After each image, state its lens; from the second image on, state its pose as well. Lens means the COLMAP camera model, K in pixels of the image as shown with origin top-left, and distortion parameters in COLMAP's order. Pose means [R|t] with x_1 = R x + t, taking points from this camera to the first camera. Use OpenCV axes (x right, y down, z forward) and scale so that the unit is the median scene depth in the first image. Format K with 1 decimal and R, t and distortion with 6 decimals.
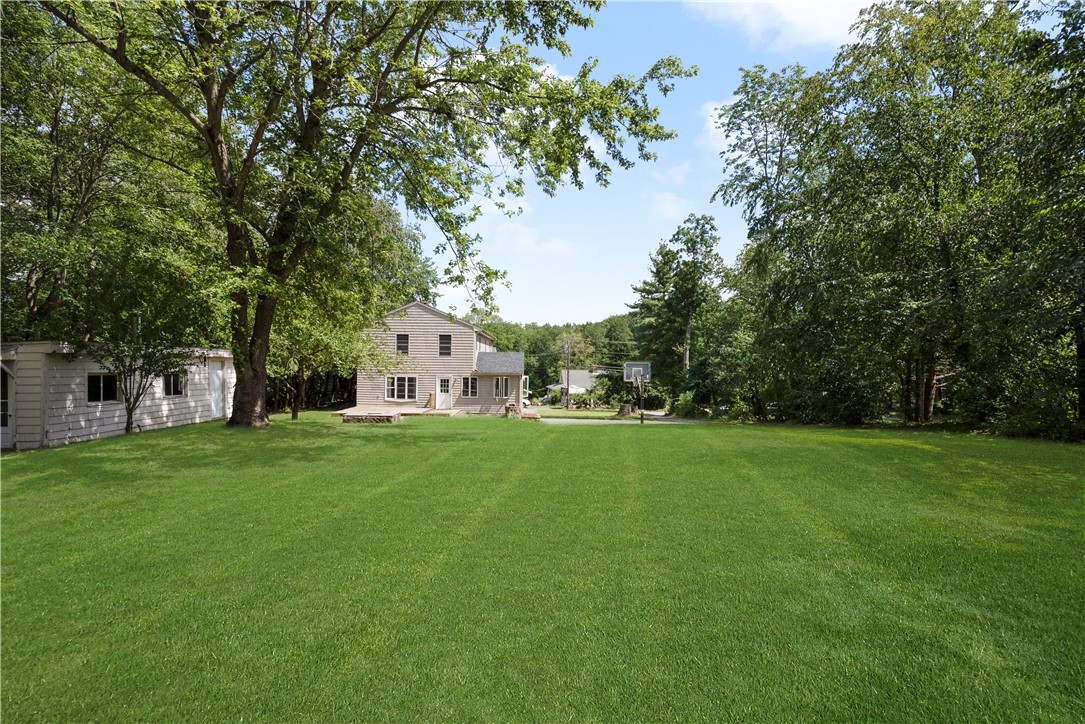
lens RADIAL K [[491.7, 0, 535.4], [0, 491.7, 362.0], [0, 0, 1]] dist [-0.004724, 0.001429]
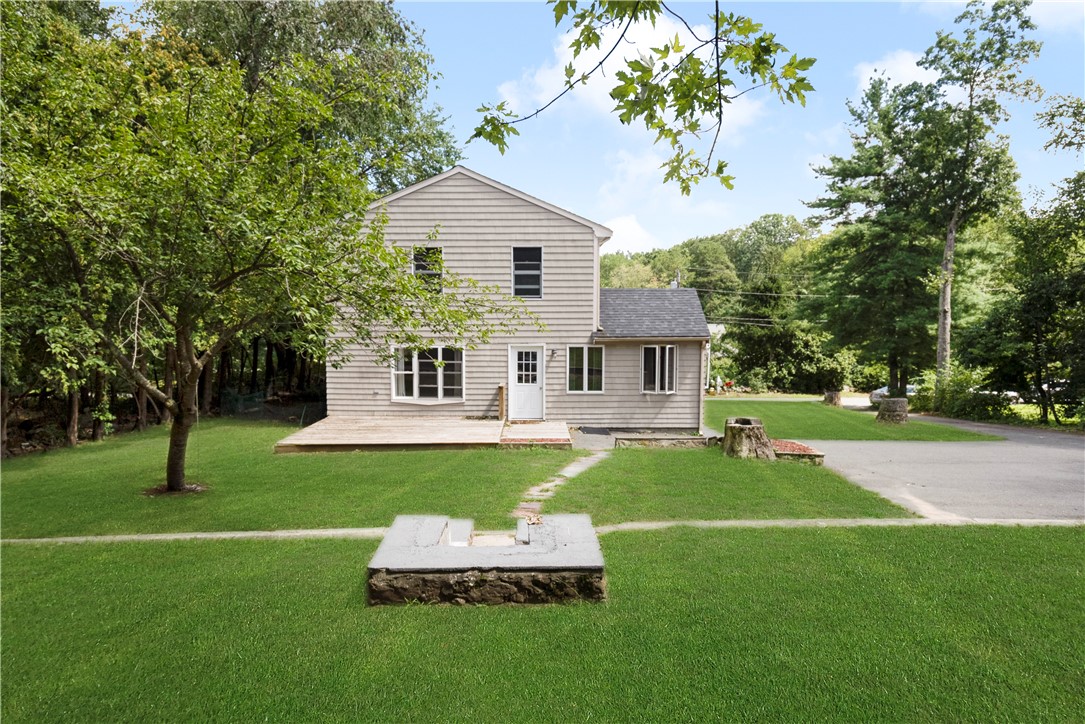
lens RADIAL K [[707.3, 0, 538.2], [0, 707.3, 395.4], [0, 0, 1]] dist [0.006590, 0.004372]
pose [[0.999877, -0.010756, -0.011401, -0.168423], [0.011995, 0.993312, 0.114839, 0.001891], [0.010089, -0.114961, 0.993319, 0.376454]]
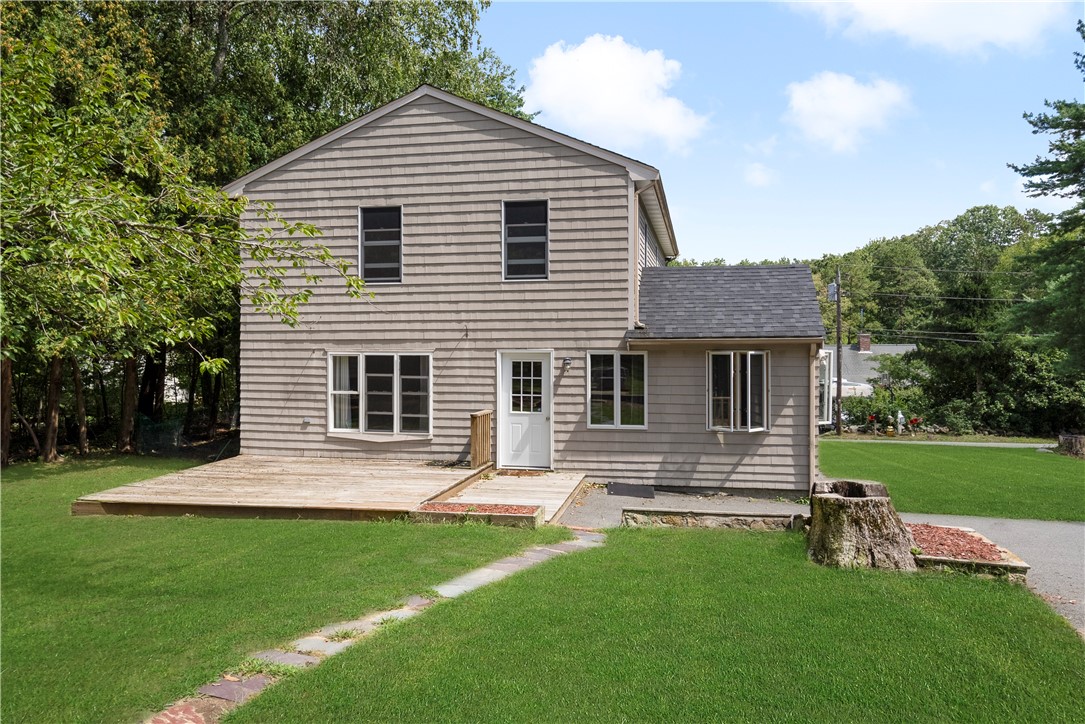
lens RADIAL K [[804.5, 0, 536.0], [0, 804.5, 354.1], [0, 0, 1]] dist [0.006857, 0.004406]
pose [[0.978001, -0.012171, -0.208246, -0.084514], [0.016003, 0.999732, 0.016725, 0.023151], [0.207987, -0.019689, 0.977933, 0.556238]]
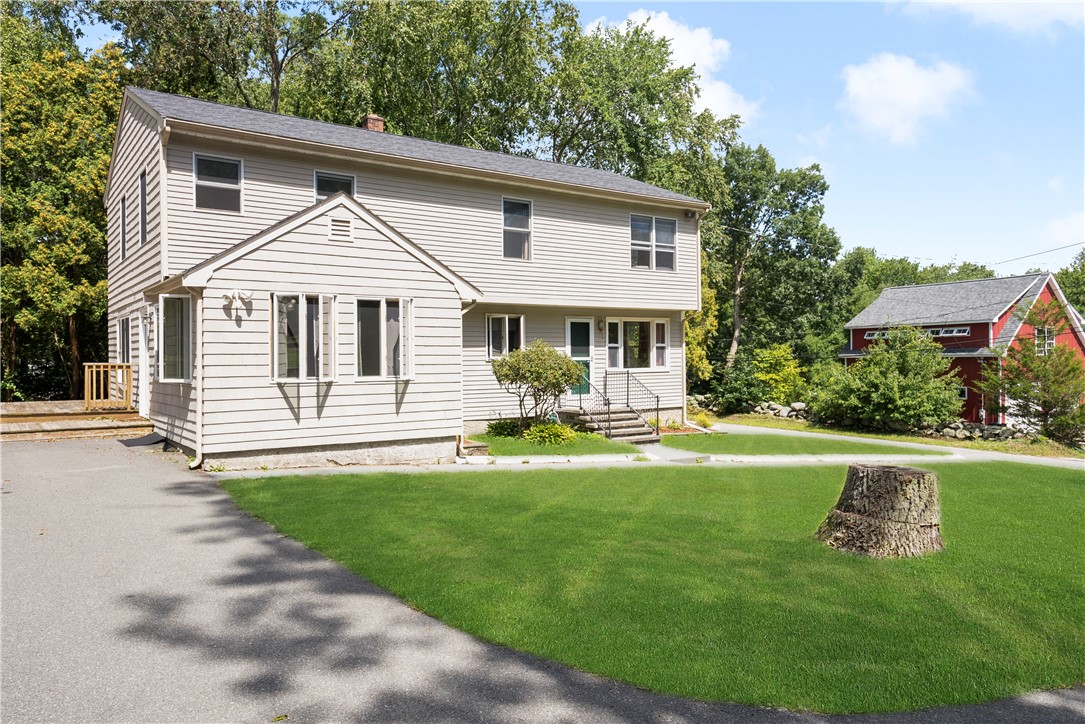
lens RADIAL K [[759.2, 0, 532.9], [0, 759.2, 360.2], [0, 0, 1]] dist [0.008292, -0.000305]
pose [[0.569421, -0.013276, -0.821939, 0.335274], [0.014975, 0.999871, -0.005776, 0.066623], [0.821910, -0.009020, 0.569546, 0.928376]]
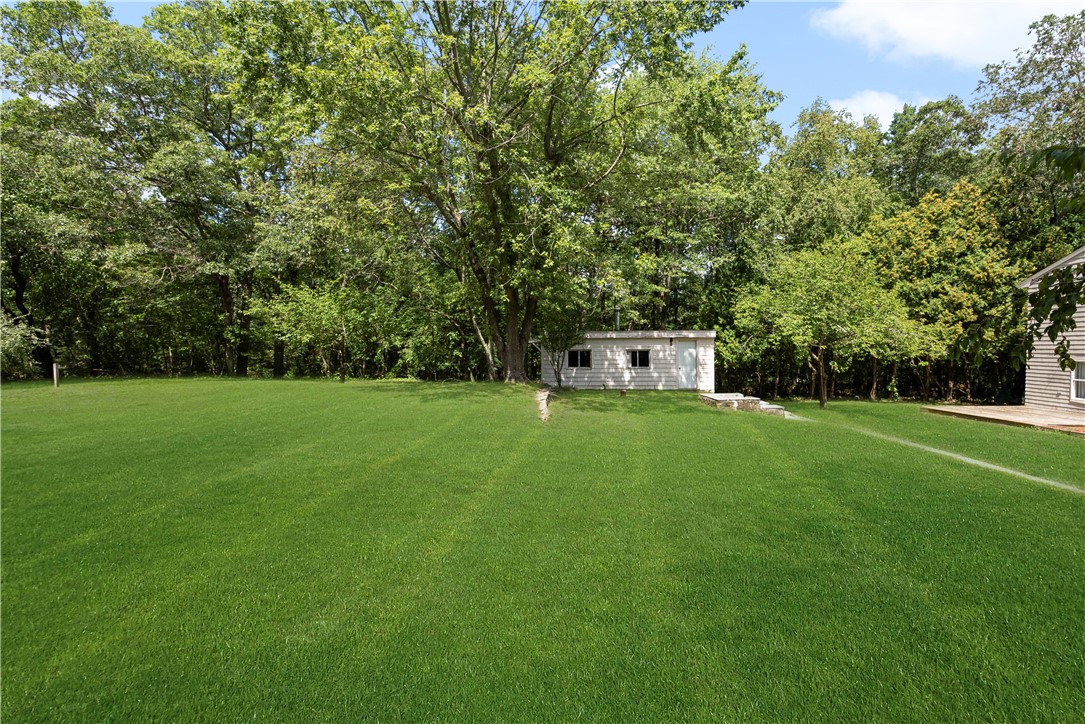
lens RADIAL K [[491.7, 0, 542.3], [0, 491.7, 359.2], [0, 0, 1]] dist [-0.004724, 0.001429]
pose [[-0.050330, 0.012512, -0.998654, 0.311468], [0.011343, 0.999864, 0.011955, 0.013437], [0.998668, -0.010726, -0.050465, 0.395627]]
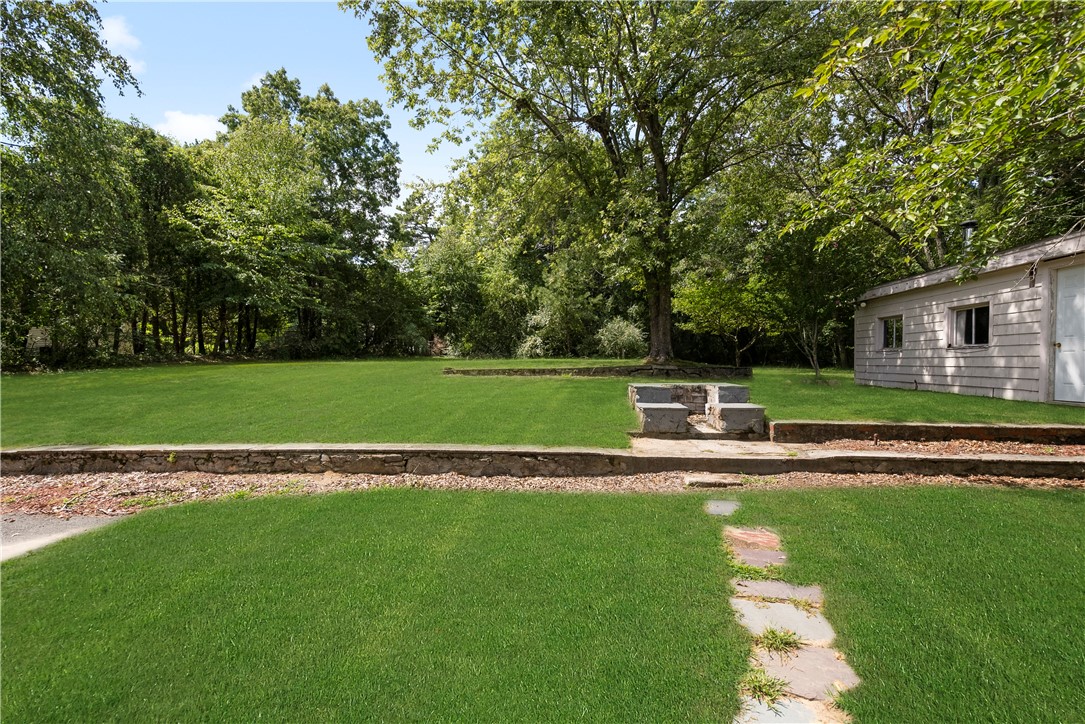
lens RADIAL K [[491.7, 0, 542.0], [0, 491.7, 357.8], [0, 0, 1]] dist [-0.004724, 0.001429]
pose [[-0.994404, -0.001217, 0.105640, -0.135235], [-0.002370, 0.999939, -0.010788, 0.045284], [-0.105621, -0.010978, -0.994346, 0.812535]]
